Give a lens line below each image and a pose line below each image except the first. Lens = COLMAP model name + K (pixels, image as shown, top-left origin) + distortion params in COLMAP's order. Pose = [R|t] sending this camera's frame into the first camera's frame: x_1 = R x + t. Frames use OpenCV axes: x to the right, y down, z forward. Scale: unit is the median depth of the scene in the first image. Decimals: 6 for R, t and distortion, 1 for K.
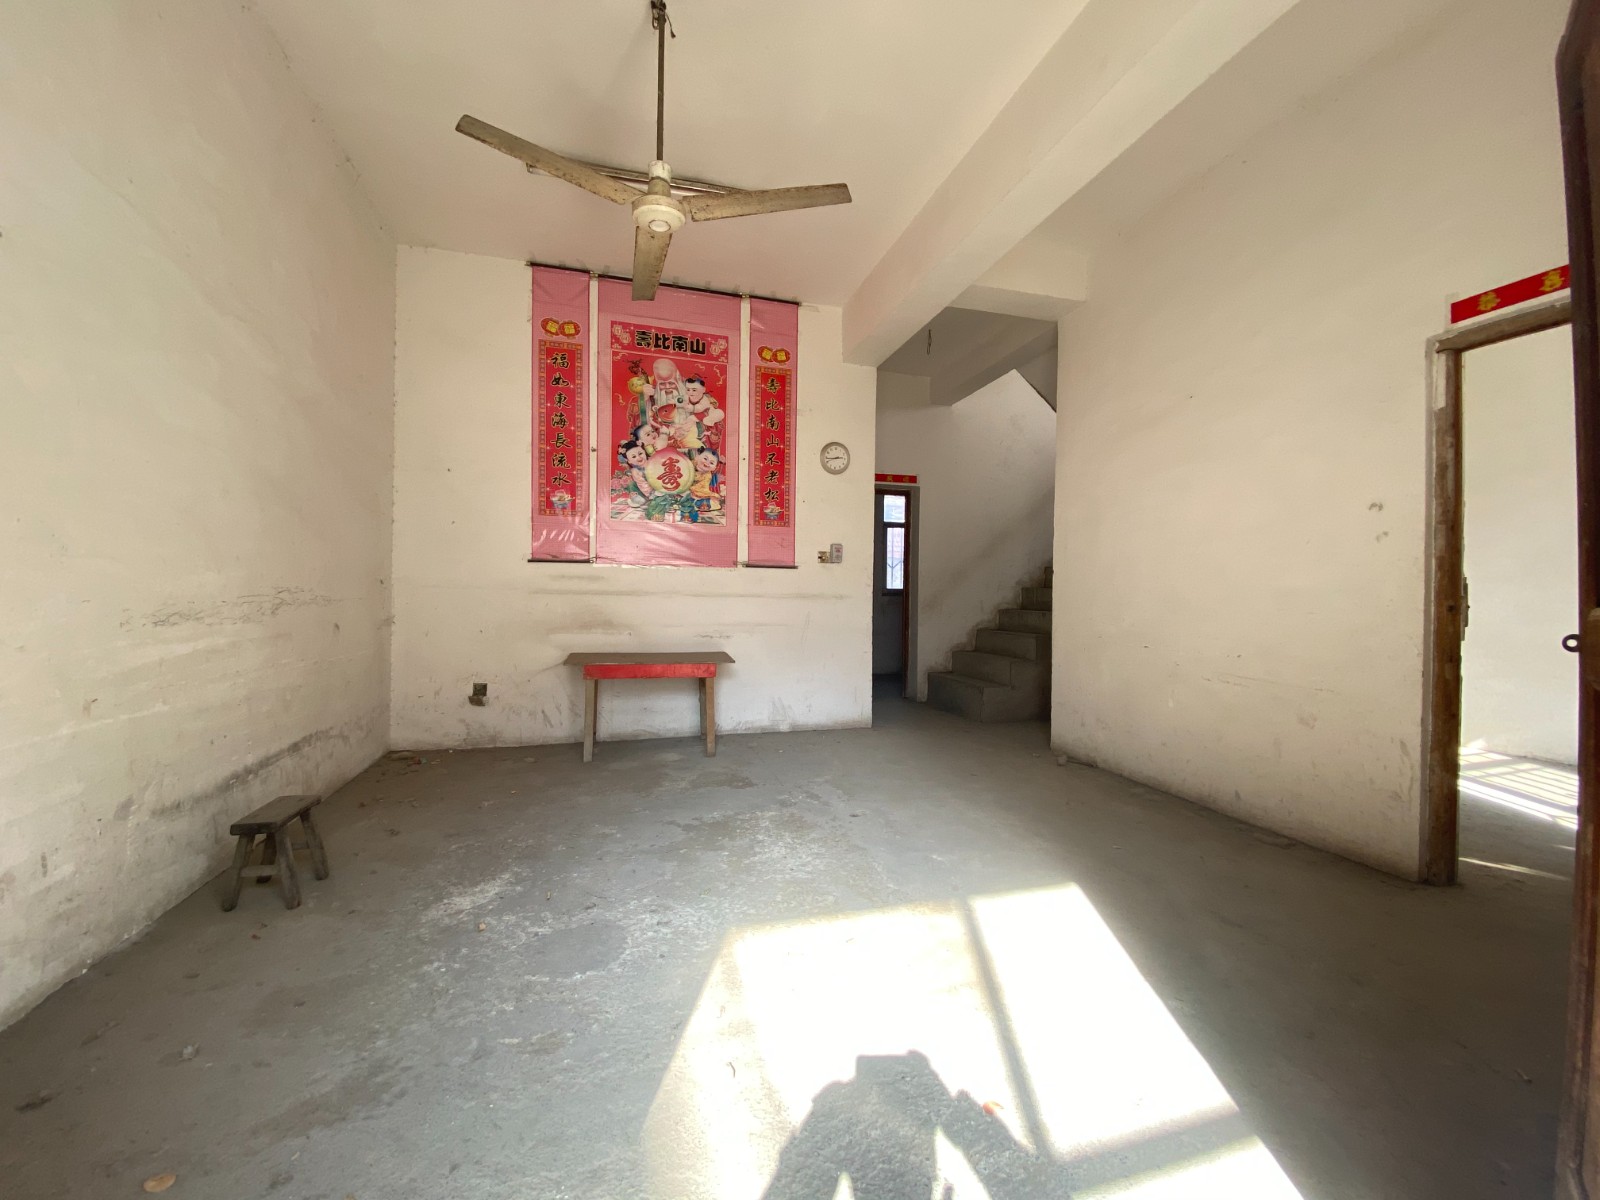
lens RADIAL K [[656.8, 0, 799.9], [0, 656.8, 598.9], [0, 0, 1]] dist [0.003962, -0.012210]
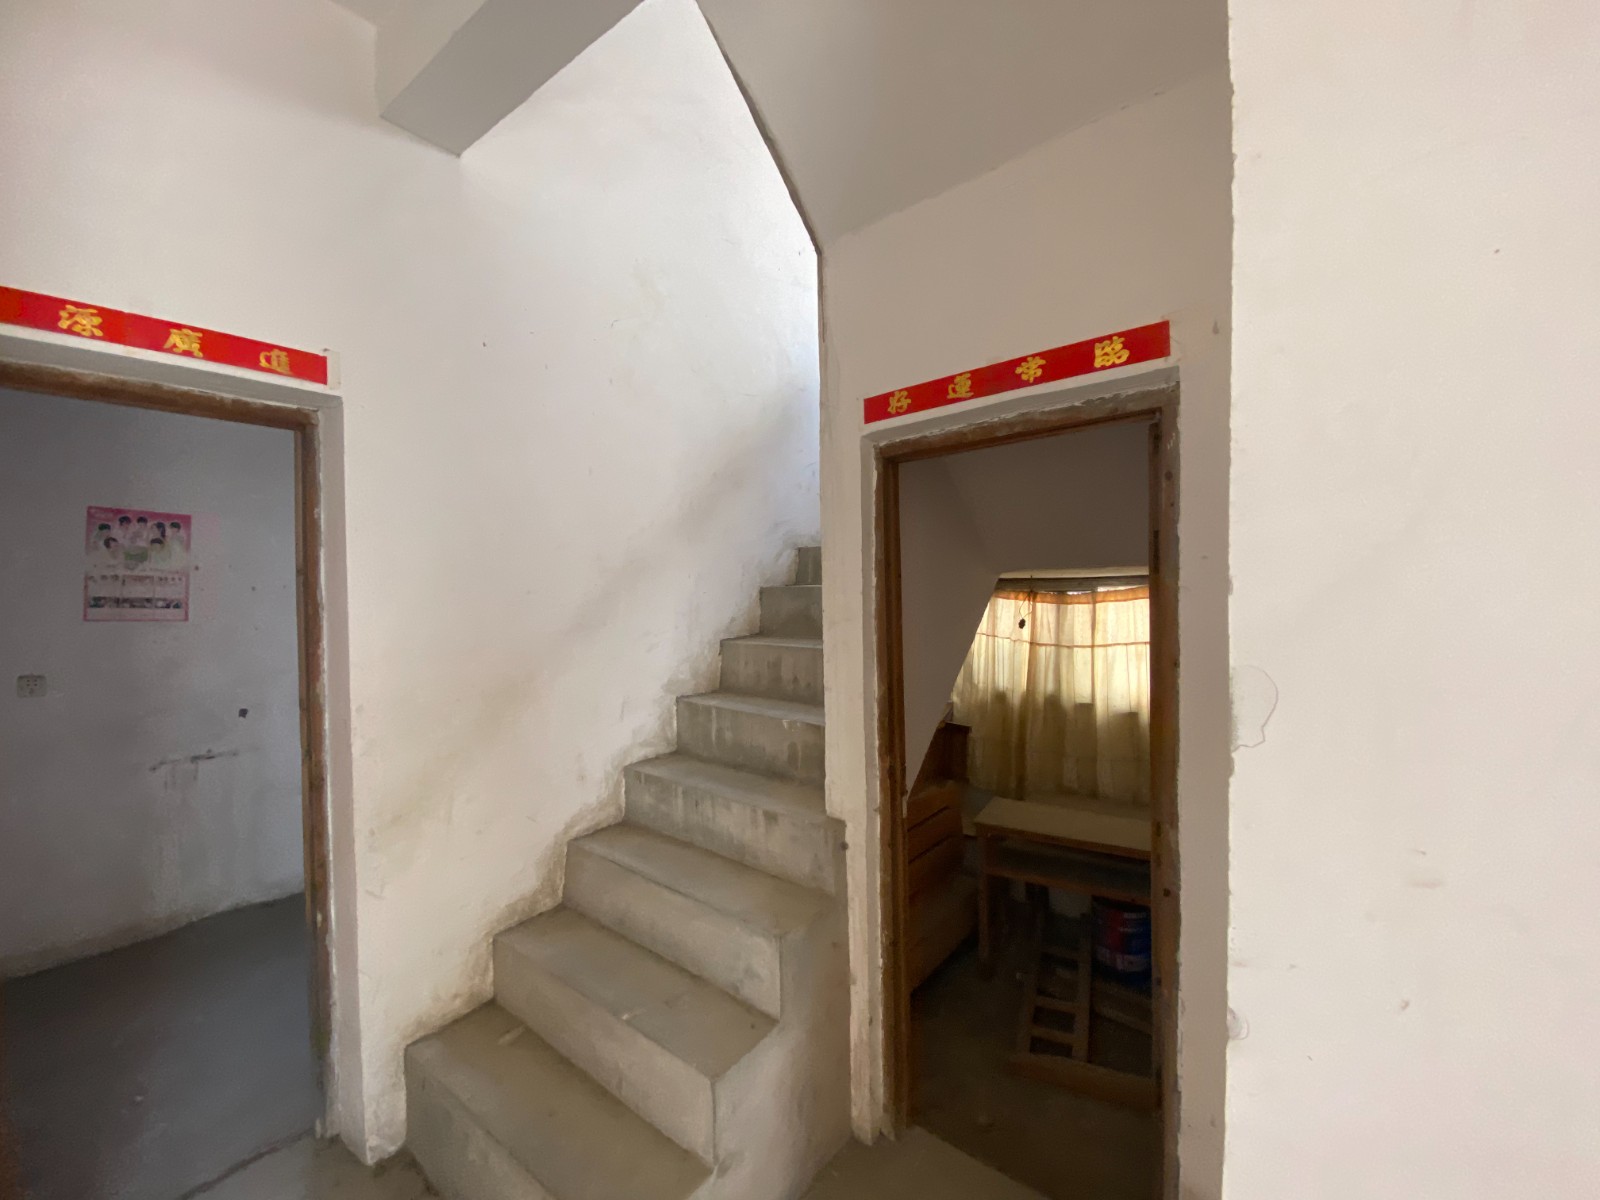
lens RADIAL K [[656.8, 0, 793.8], [0, 656.8, 603.1], [0, 0, 1]] dist [0.003962, -0.012210]
pose [[0.817265, -0.027602, 0.575600, 0.167967], [0.022360, 0.999619, 0.016189, -0.082313], [-0.575828, -0.000360, 0.817571, 0.638409]]
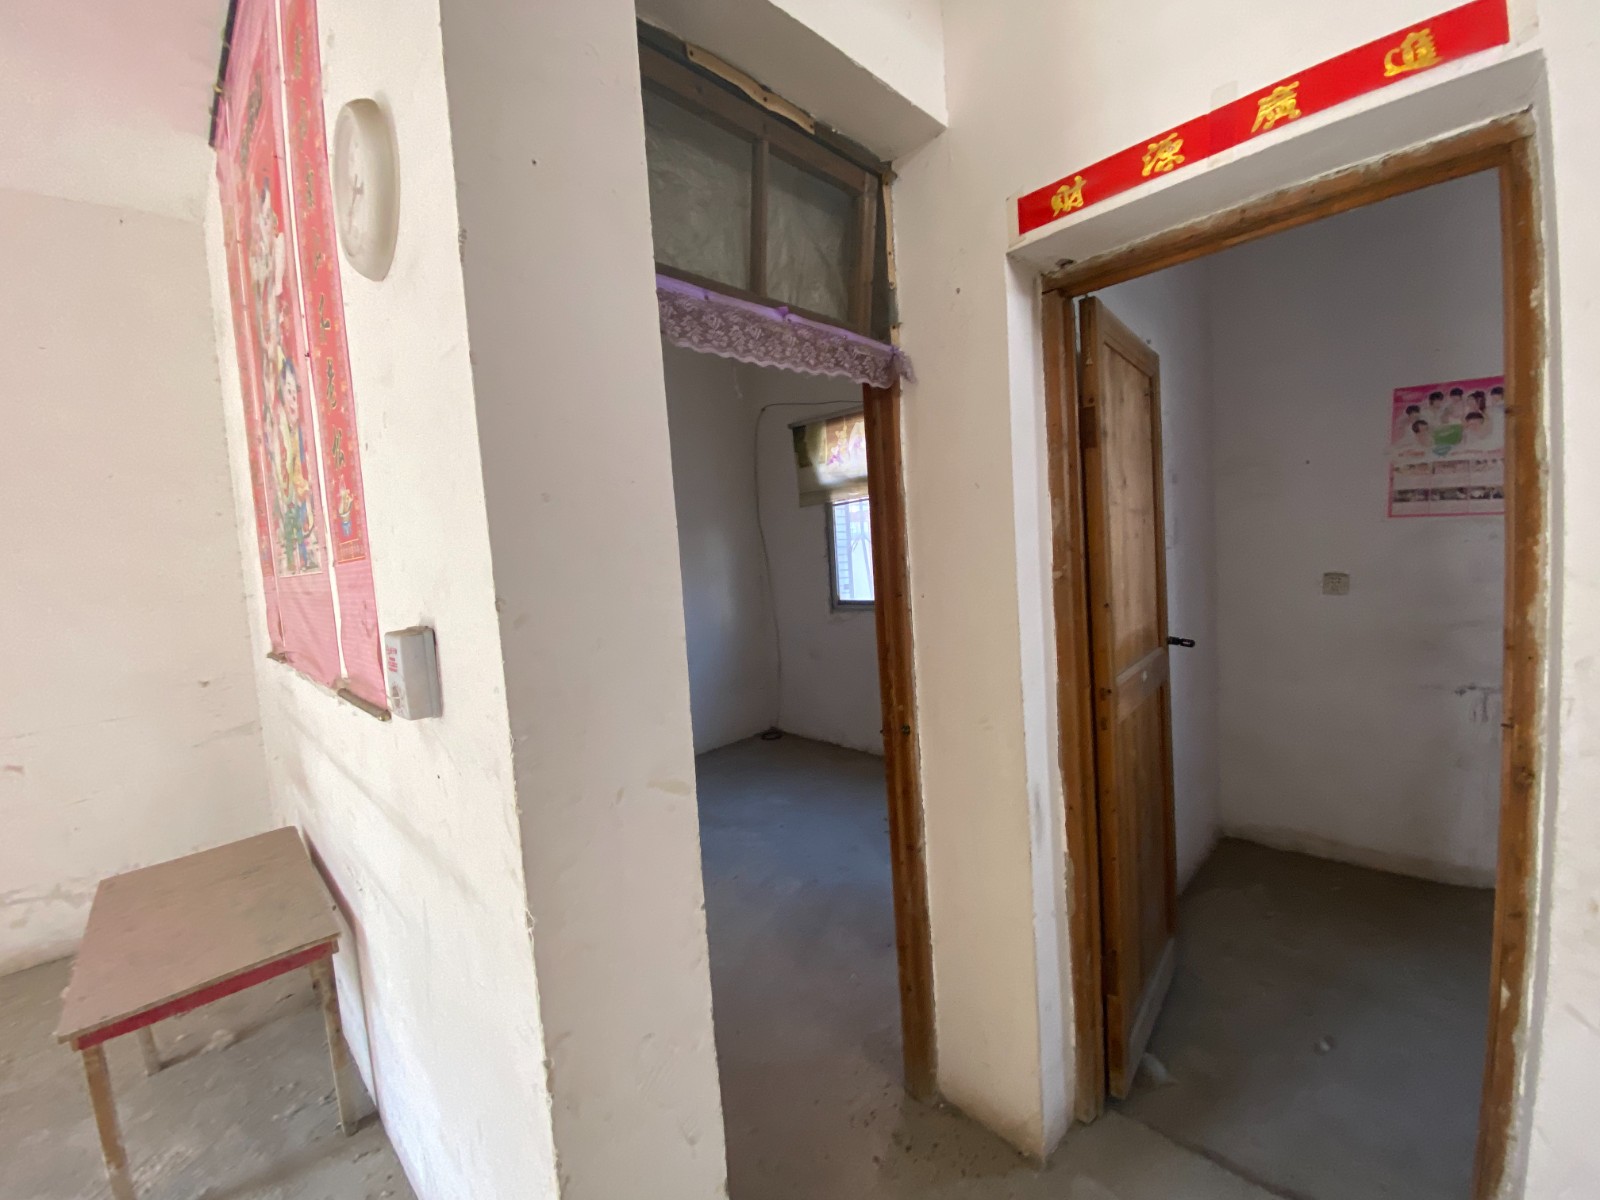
lens RADIAL K [[656.8, 0, 794.1], [0, 656.8, 598.7], [0, 0, 1]] dist [0.003962, -0.012210]
pose [[0.466362, 0.025449, -0.884228, 0.218295], [0.060790, 0.996301, 0.060736, -0.069925], [0.882503, -0.082077, 0.463090, 0.758151]]
